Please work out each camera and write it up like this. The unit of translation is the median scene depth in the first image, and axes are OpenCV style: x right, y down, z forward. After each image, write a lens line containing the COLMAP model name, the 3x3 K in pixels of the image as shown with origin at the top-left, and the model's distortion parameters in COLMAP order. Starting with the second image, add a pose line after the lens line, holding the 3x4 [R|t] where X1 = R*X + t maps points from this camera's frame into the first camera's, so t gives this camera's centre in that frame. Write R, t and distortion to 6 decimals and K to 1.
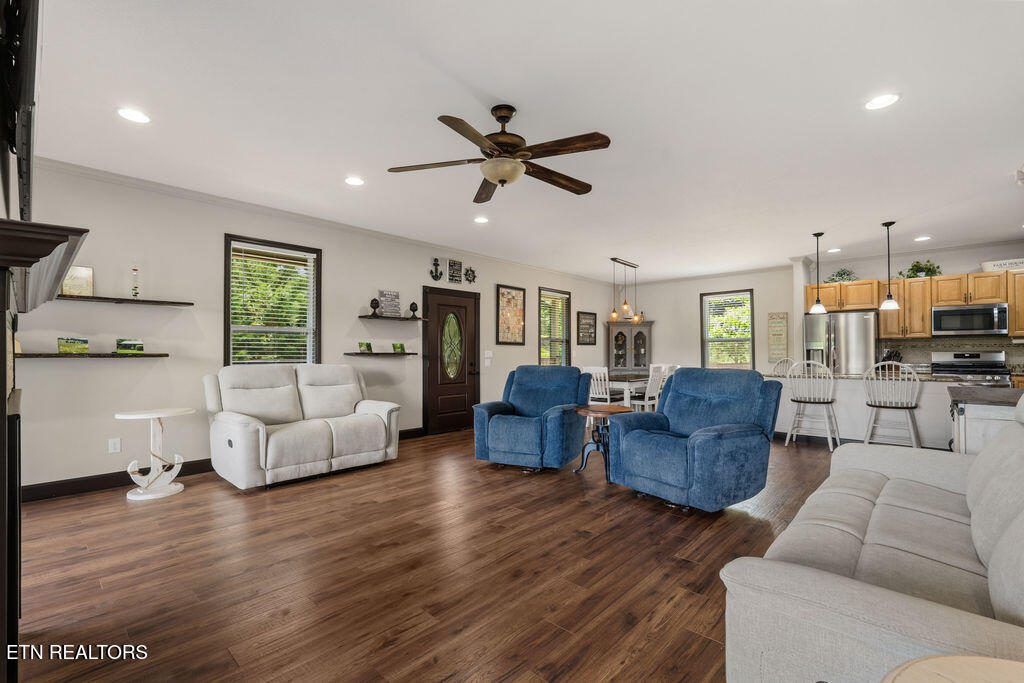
lens RADIAL K [[454.8, 0, 504.5], [0, 454.8, 344.2], [0, 0, 1]] dist [-0.000714, -0.000168]
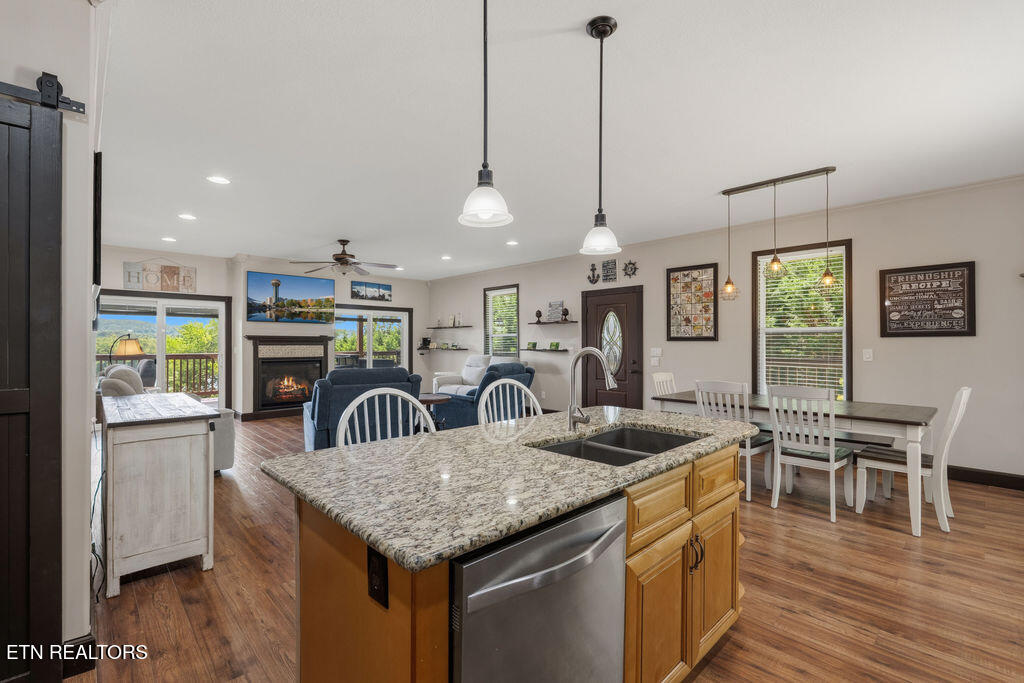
lens RADIAL K [[454.8, 0, 507.7], [0, 454.8, 345.5], [0, 0, 1]] dist [-0.000714, -0.000168]
pose [[-0.047890, -0.012167, -0.998778, 0.902862], [0.006086, 0.999904, -0.012473, 0.019789], [0.998834, -0.006676, -0.047811, 0.798884]]
